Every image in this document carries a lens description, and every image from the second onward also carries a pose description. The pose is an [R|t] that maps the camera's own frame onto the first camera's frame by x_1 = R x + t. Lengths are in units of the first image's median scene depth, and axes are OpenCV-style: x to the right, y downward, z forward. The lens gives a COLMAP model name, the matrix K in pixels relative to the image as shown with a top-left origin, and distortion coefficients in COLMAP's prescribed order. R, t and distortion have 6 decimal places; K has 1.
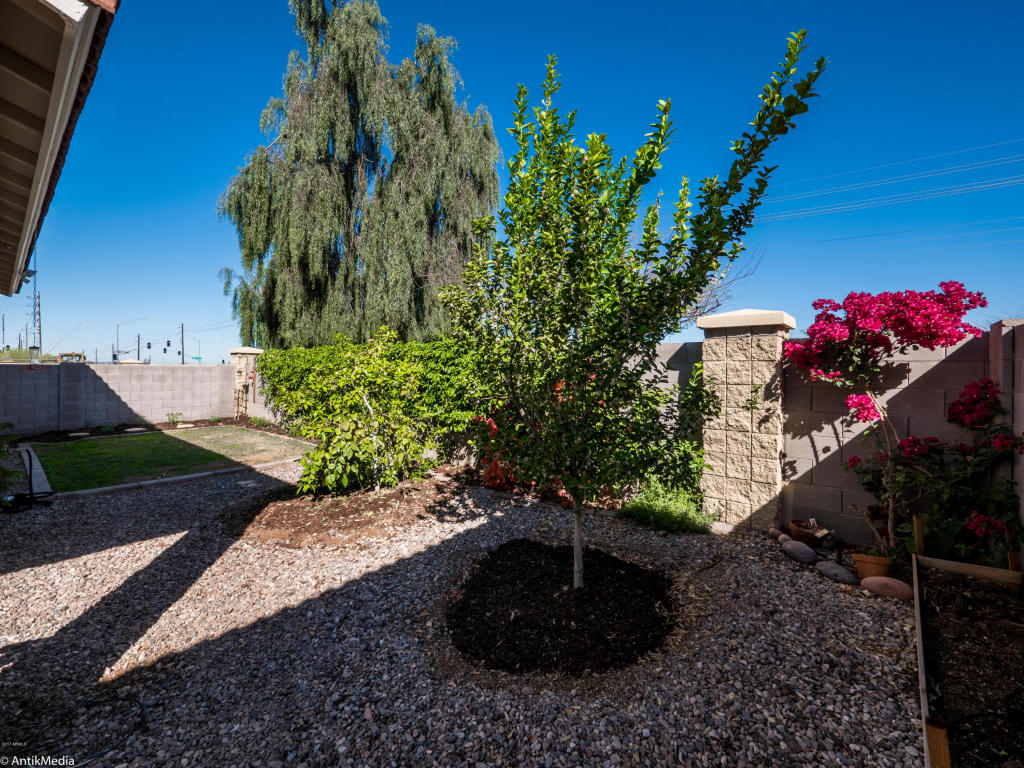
lens RADIAL K [[440.0, 0, 512.3], [0, 440.0, 369.3], [0, 0, 1]] dist [0.003805, 0.001049]
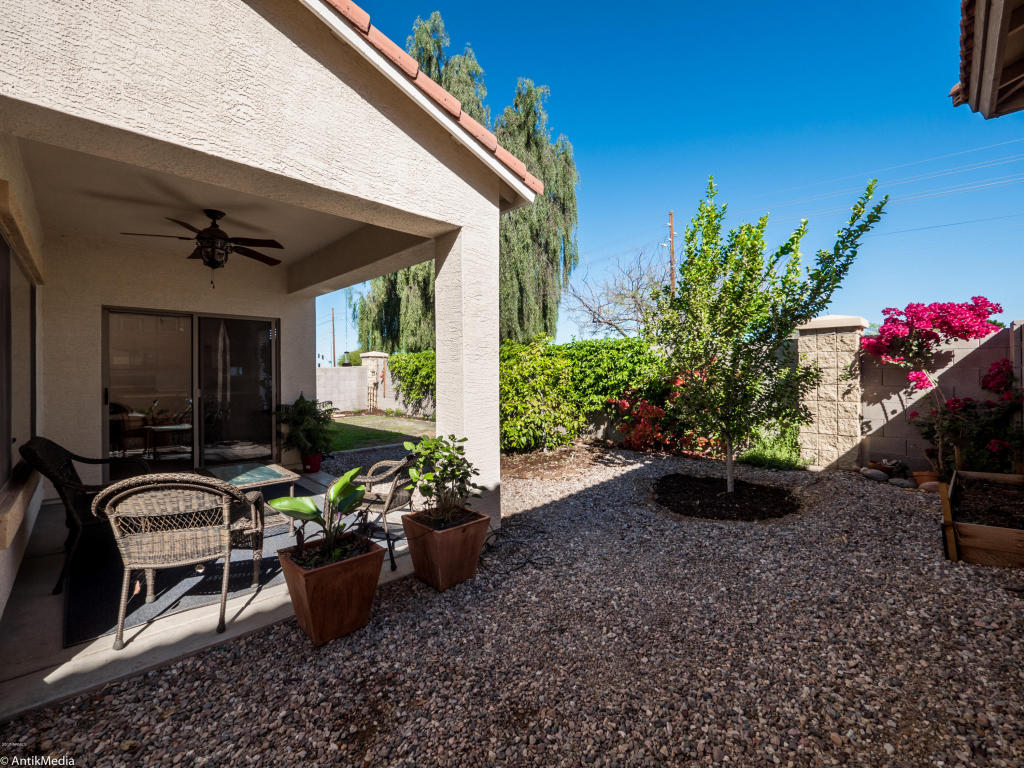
lens RADIAL K [[440.0, 0, 512.3], [0, 440.0, 369.3], [0, 0, 1]] dist [0.003805, 0.001049]
pose [[0.995825, -0.016355, -0.089805, -0.397942], [0.016084, 0.999864, -0.003740, 0.028678], [0.089854, 0.002280, 0.995952, -0.549297]]
